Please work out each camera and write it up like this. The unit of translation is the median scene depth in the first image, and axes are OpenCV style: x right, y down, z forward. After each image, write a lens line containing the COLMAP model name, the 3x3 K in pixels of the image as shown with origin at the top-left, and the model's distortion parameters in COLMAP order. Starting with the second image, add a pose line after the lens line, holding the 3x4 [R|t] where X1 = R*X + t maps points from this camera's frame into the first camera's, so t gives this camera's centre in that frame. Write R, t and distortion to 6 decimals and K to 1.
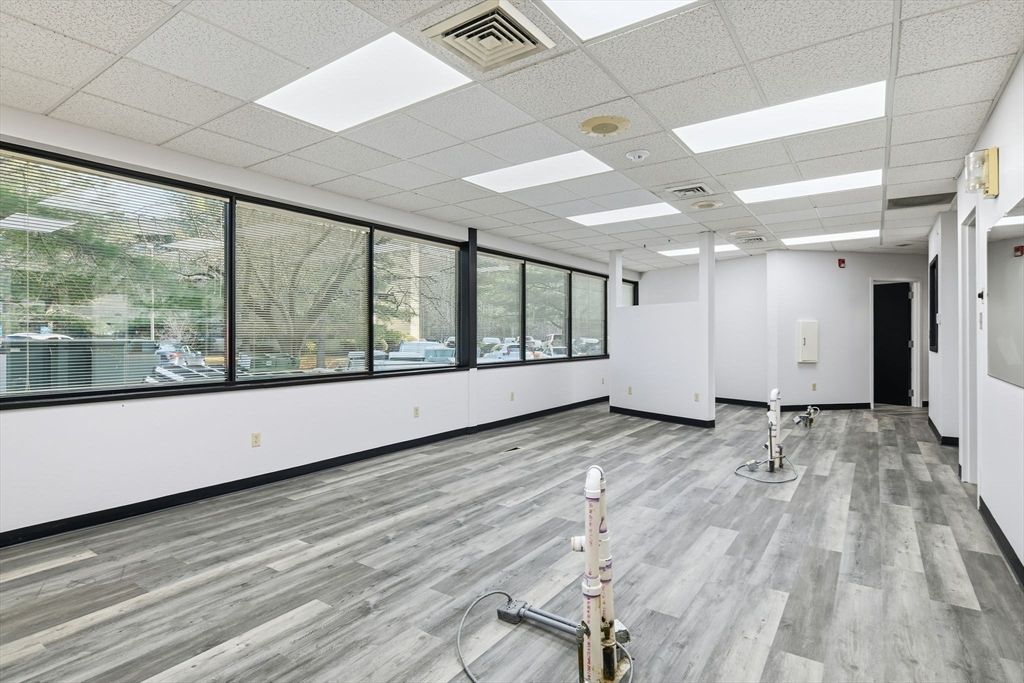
lens RADIAL K [[513.5, 0, 538.0], [0, 513.5, 318.9], [0, 0, 1]] dist [-0.004821, 0.001310]
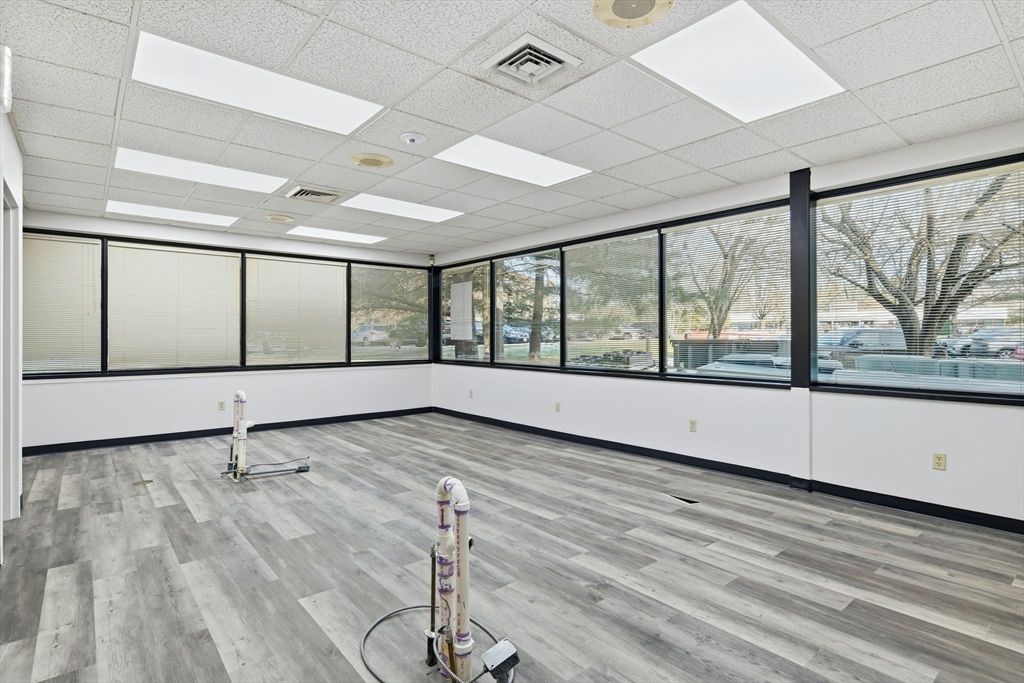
lens RADIAL K [[513.5, 0, 506.3], [0, 513.5, 341.3], [0, 0, 1]] dist [-0.004821, 0.001310]
pose [[-0.292407, 0.010261, -0.956239, 1.243852], [0.035588, 0.999367, -0.000158, 0.053279], [0.955632, -0.034077, -0.292587, 1.759590]]
